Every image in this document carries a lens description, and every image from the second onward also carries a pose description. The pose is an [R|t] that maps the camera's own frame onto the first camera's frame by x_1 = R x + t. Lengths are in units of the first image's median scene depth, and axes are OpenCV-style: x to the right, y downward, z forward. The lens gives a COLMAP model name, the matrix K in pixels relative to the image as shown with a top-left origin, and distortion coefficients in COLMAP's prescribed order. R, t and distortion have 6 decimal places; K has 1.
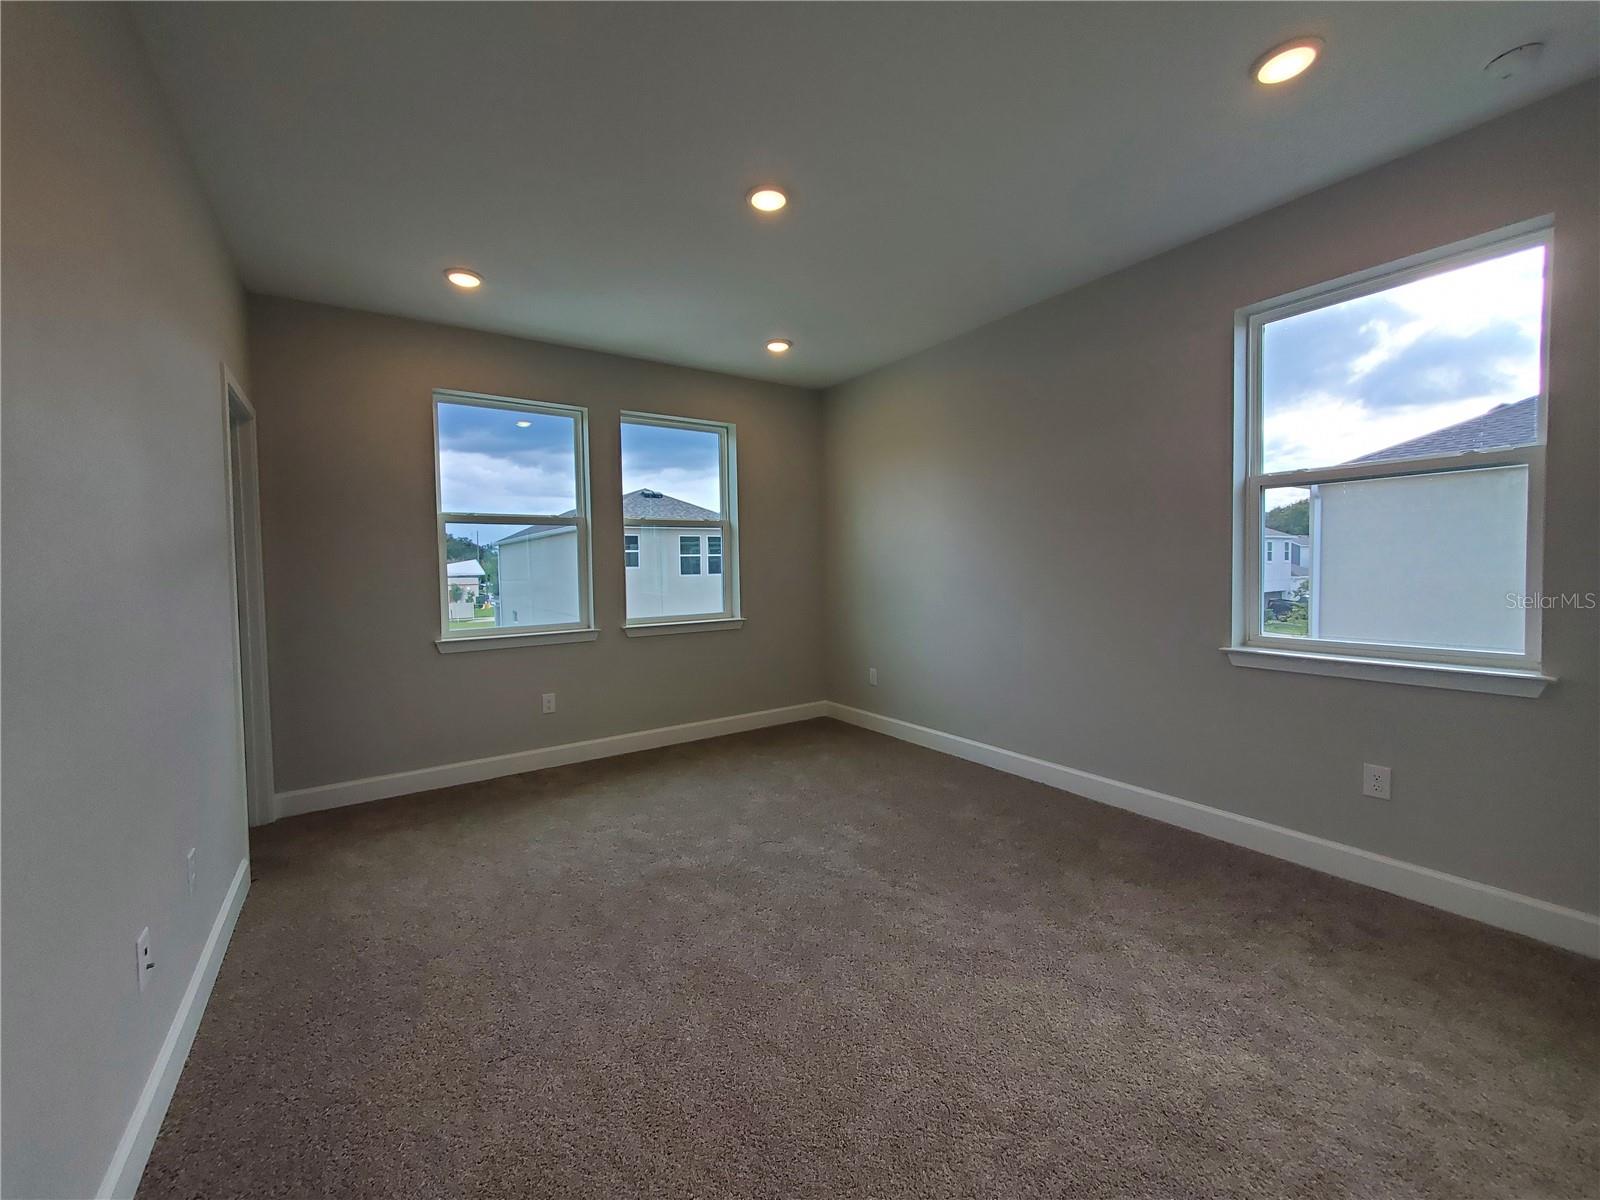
lens RADIAL K [[632.4, 0, 799.9], [0, 632.4, 588.2], [0, 0, 1]] dist [0.001675, -0.000534]
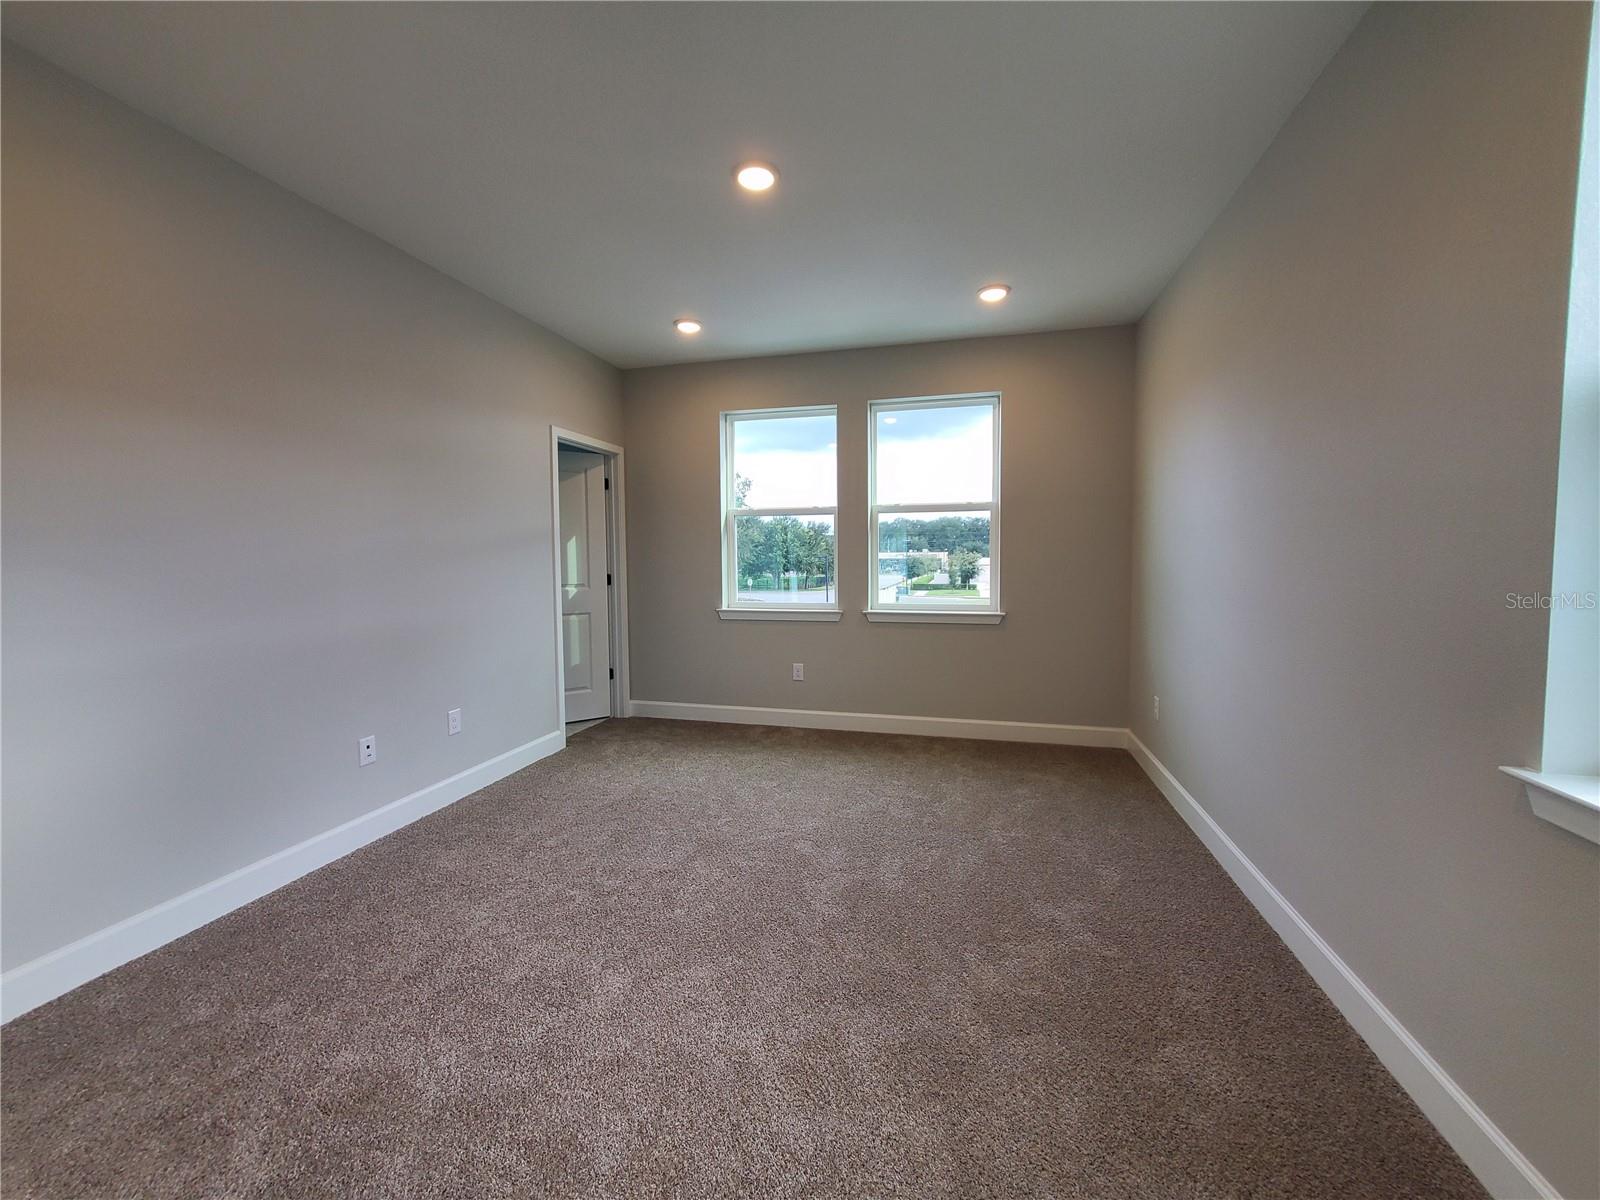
lens RADIAL K [[632.4, 0, 799.9], [0, 632.4, 588.2], [0, 0, 1]] dist [0.001675, -0.000534]
pose [[0.652011, 0.054936, -0.756217, 0.469930], [-0.033309, 0.998484, 0.043817, -0.020567], [0.757478, -0.003381, 0.652852, 0.253619]]
